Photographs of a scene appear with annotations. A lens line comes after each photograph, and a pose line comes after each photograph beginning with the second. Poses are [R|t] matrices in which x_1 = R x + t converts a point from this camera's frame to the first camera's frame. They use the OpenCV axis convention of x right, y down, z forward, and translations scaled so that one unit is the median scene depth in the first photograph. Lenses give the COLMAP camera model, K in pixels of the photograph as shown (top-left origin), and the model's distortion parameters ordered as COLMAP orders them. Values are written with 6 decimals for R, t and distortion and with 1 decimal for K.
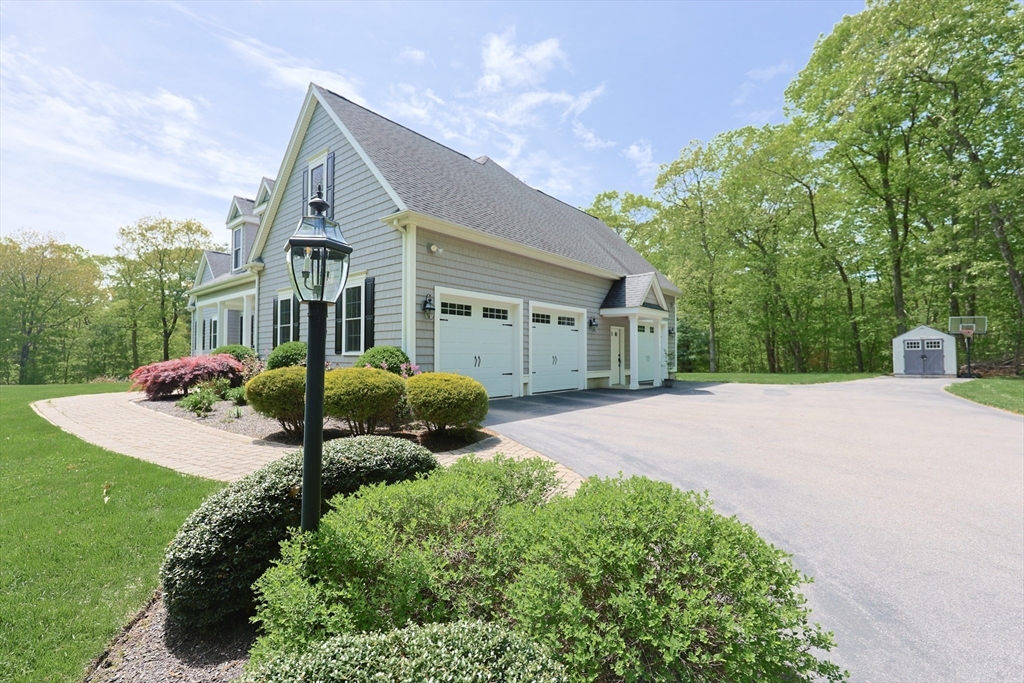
lens RADIAL K [[438.3, 0, 514.8], [0, 438.3, 346.2], [0, 0, 1]] dist [-0.004699, -0.000311]
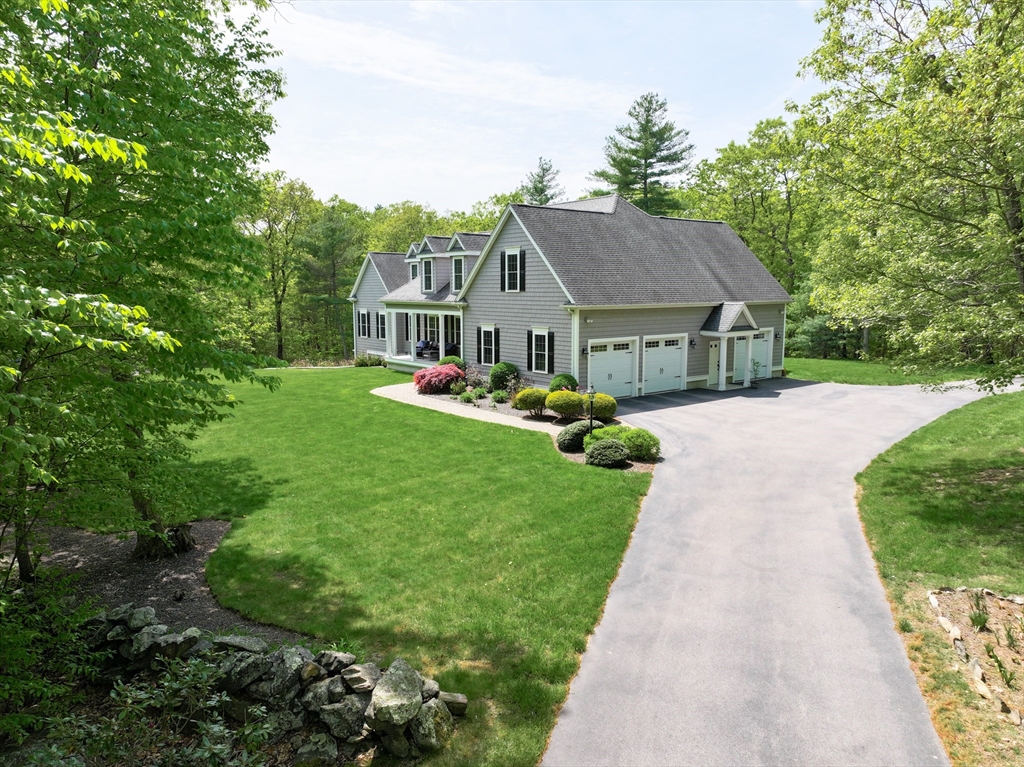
lens RADIAL K [[727.1, 0, 509.6], [0, 727.1, 383.8], [0, 0, 1]] dist [0.007473, 0.002711]
pose [[0.979516, 0.025866, -0.199698, 0.088105], [0.006054, 0.987484, 0.157603, -0.348465], [0.201275, -0.155583, 0.967100, -1.640031]]
